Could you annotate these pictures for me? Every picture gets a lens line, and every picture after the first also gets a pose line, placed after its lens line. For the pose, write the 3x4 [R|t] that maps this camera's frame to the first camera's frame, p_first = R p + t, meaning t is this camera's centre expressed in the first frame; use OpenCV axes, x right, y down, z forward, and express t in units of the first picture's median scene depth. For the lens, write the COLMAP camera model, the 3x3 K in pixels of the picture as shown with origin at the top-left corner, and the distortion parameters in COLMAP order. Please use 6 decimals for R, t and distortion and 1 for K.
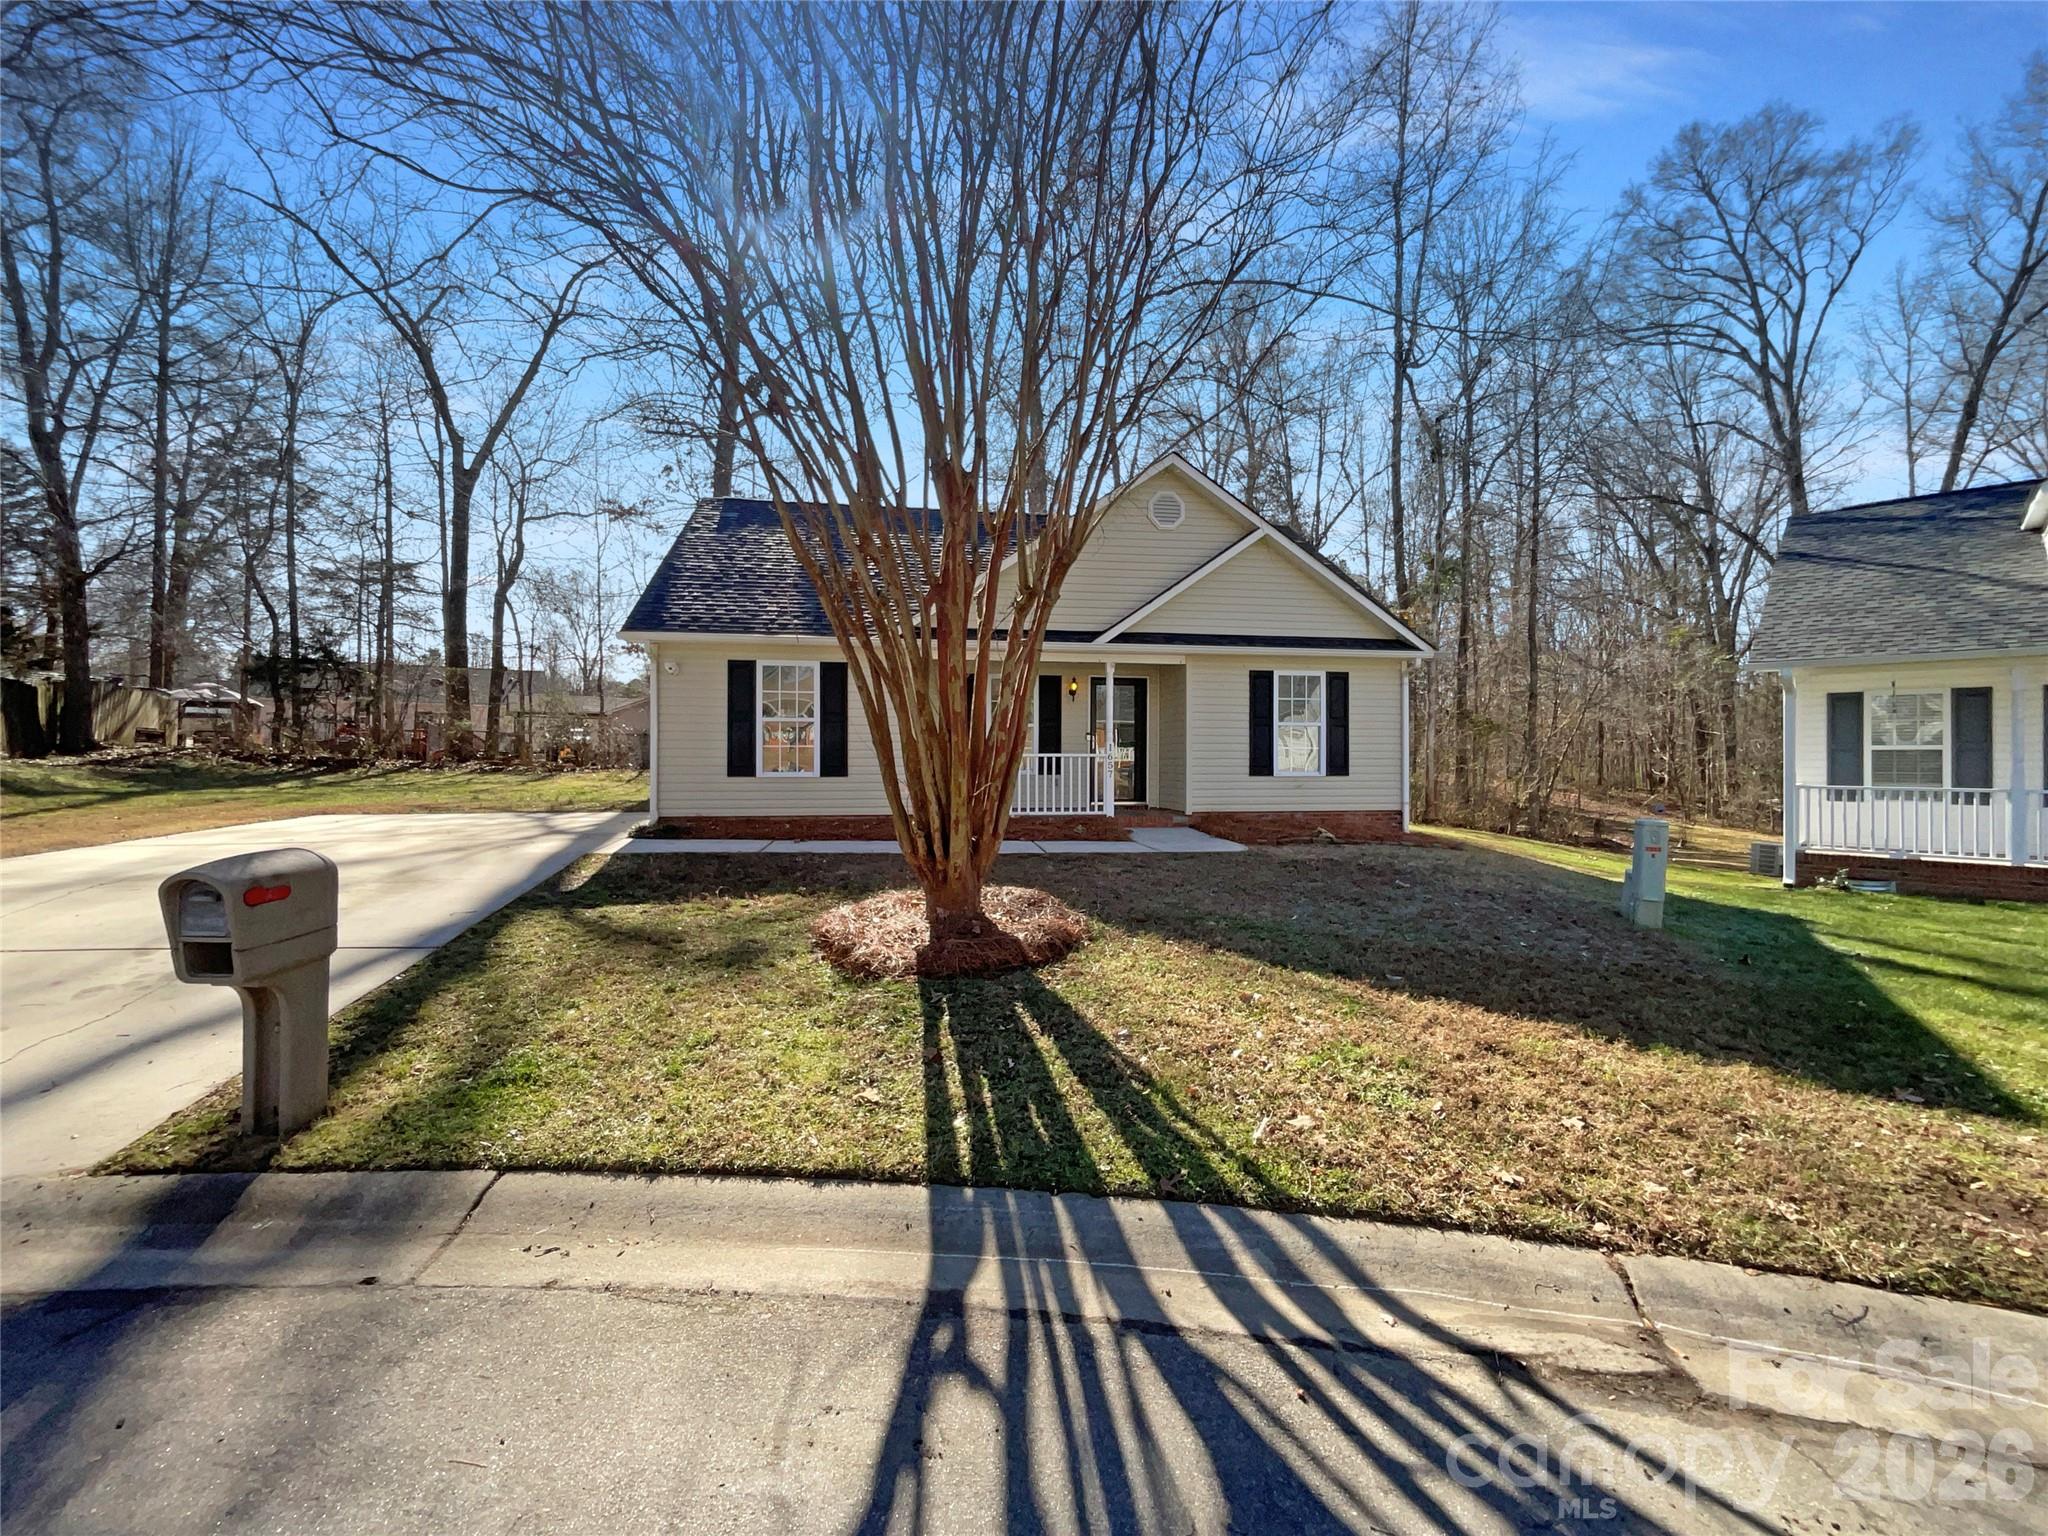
lens RADIAL K [[816.6, 0, 1020.5], [0, 816.6, 762.0], [0, 0, 1]] dist [-0.001957, 0.000630]
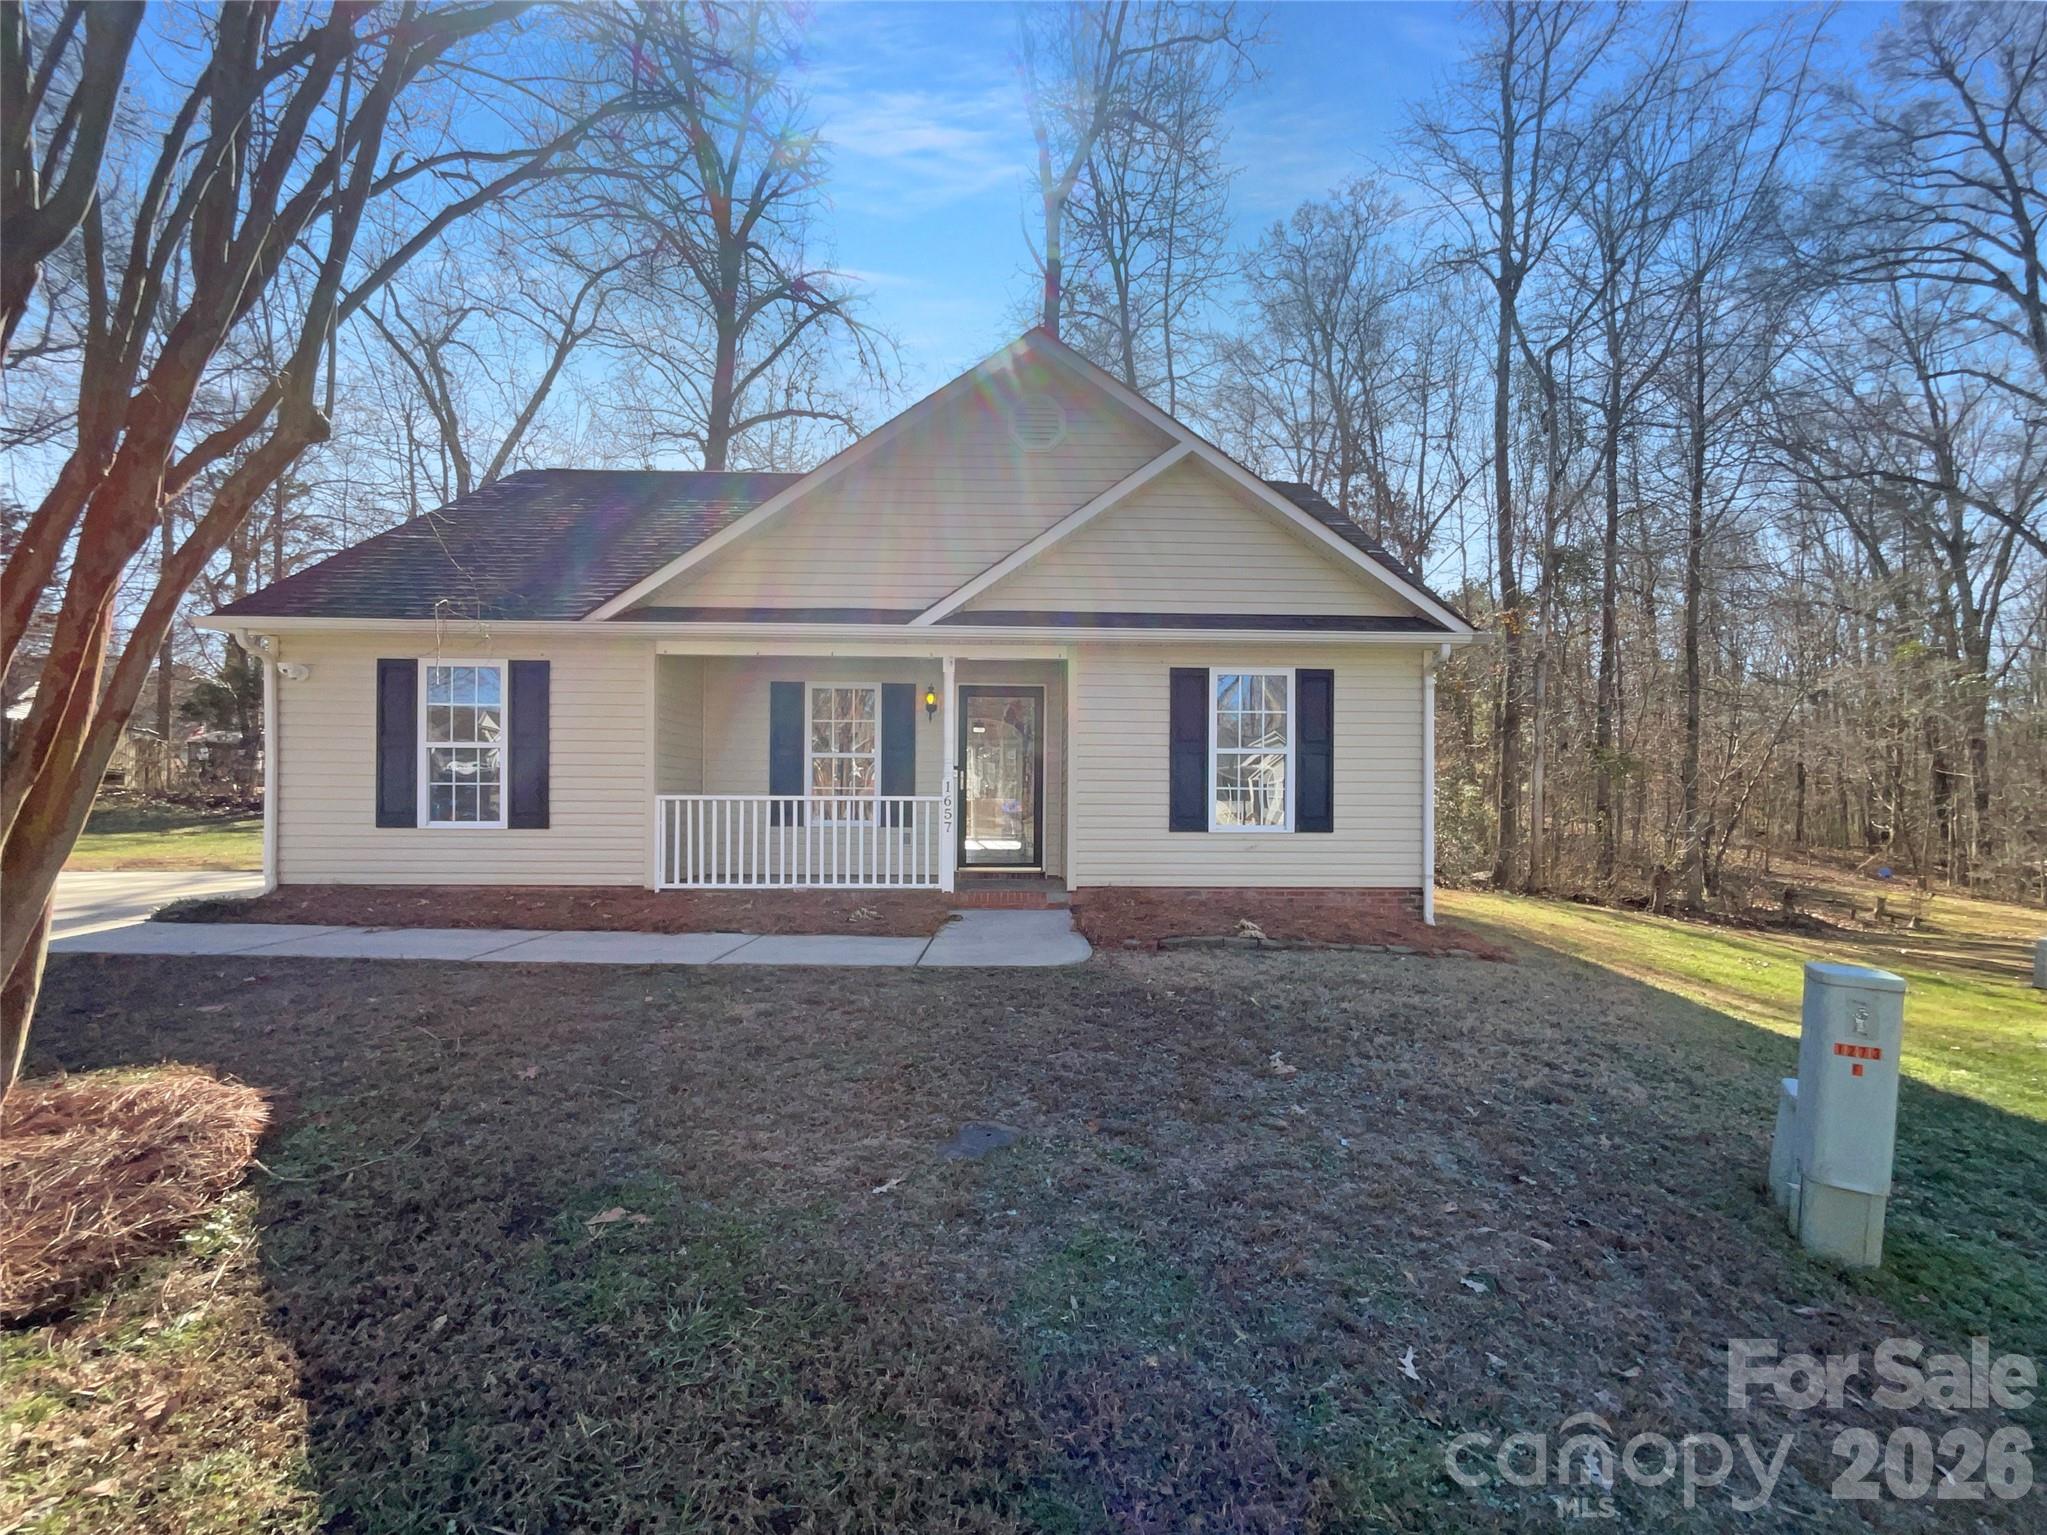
lens RADIAL K [[834.7, 0, 1048.0], [0, 834.7, 808.1], [0, 0, 1]] dist [-0.000234, -0.002162]
pose [[0.992498, 0.004307, -0.122189, 0.097533], [-0.004429, 0.999990, -0.000729, -0.000190], [0.122184, 0.001264, 0.992507, 0.122667]]
